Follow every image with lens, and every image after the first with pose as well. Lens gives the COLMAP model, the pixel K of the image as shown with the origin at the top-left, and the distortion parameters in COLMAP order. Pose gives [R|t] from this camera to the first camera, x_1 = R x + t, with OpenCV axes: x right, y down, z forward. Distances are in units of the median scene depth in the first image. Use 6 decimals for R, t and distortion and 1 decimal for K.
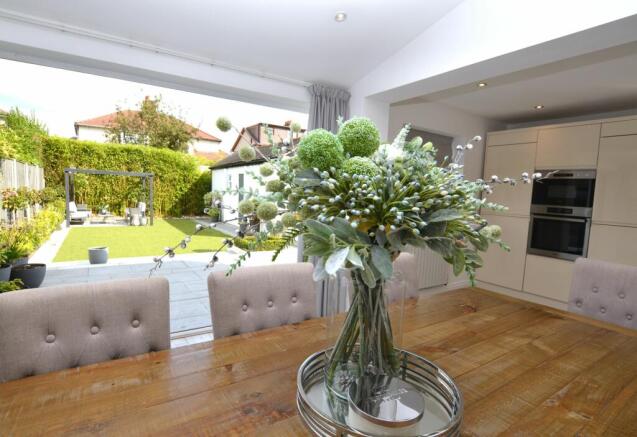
lens RADIAL K [[327.2, 0, 308.3], [0, 327.2, 217.9], [0, 0, 1]] dist [-0.026973, -0.000179]
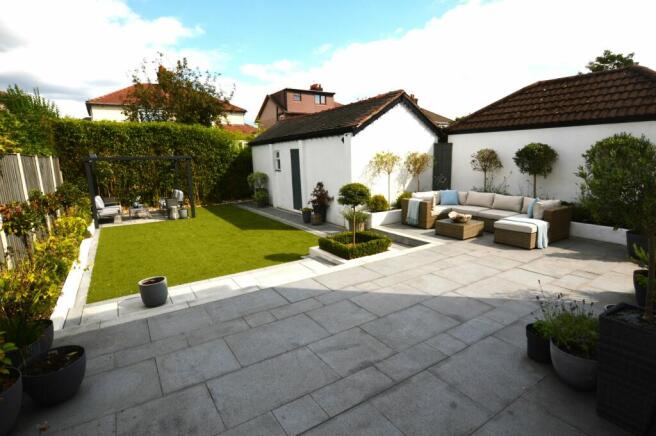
lens RADIAL K [[326.5, 0, 328.0], [0, 326.5, 218.0], [0, 0, 1]] dist [-0.025405, 0.000251]
pose [[0.998057, -0.061471, -0.010186, -0.107780], [0.062185, 0.993003, 0.100390, -0.034959], [0.003943, -0.100828, 0.994896, 0.135037]]
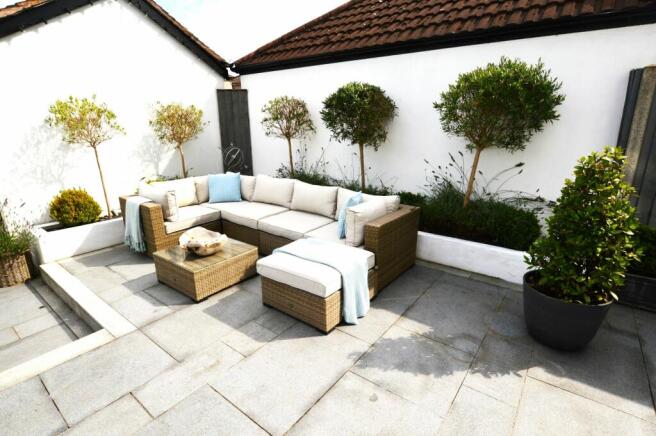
lens RADIAL K [[326.5, 0, 328.0], [0, 326.5, 218.0], [0, 0, 1]] dist [-0.025405, 0.000251]
pose [[0.938299, -0.137841, 0.317168, 0.089228], [0.070327, 0.974022, 0.215255, -0.032022], [-0.338600, -0.179668, 0.923618, 0.385571]]
